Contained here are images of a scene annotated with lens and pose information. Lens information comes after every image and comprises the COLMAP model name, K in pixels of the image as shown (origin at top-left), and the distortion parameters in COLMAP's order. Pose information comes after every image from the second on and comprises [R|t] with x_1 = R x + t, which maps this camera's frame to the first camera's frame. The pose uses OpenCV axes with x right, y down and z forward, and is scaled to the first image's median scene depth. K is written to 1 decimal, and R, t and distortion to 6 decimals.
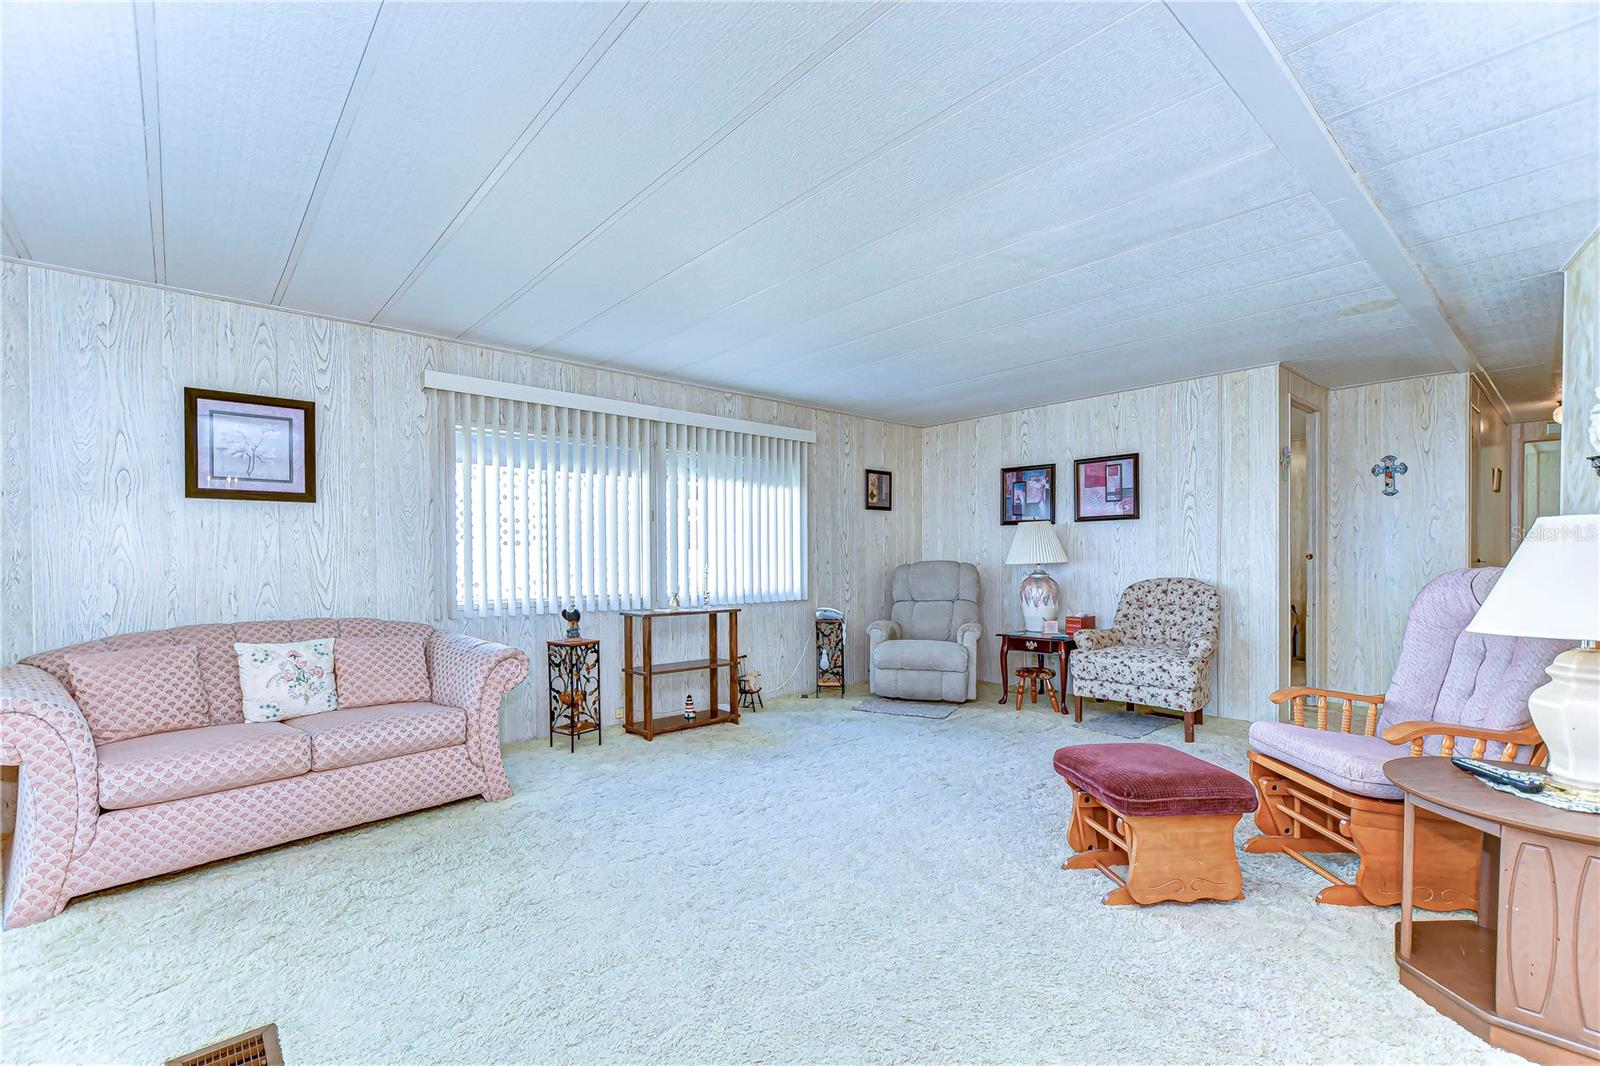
lens RADIAL K [[708.6, 0, 795.5], [0, 708.6, 559.4], [0, 0, 1]] dist [-0.000944, -0.000599]
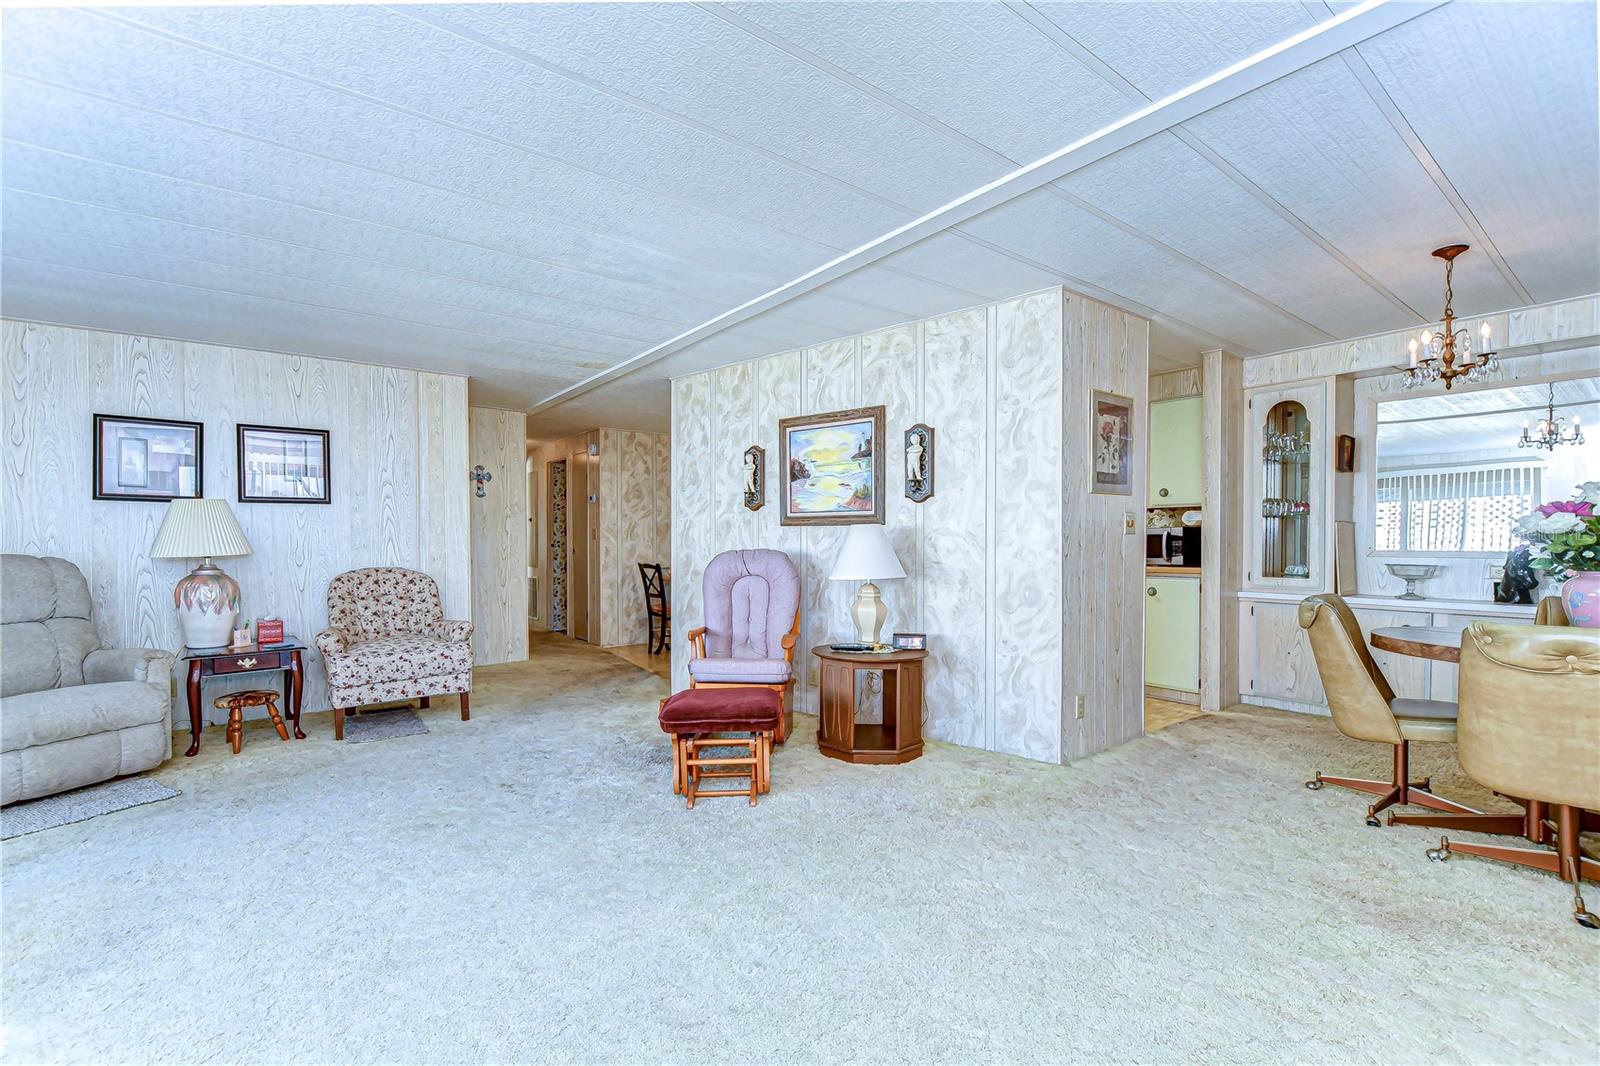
lens RADIAL K [[686.4, 0, 796.7], [0, 686.4, 547.7], [0, 0, 1]] dist [0.000511, 0.000024]
pose [[0.062870, -0.006154, 0.998003, -0.372914], [0.010085, 0.999934, 0.005531, -0.000560], [-0.997971, 0.009718, 0.062928, 0.375792]]
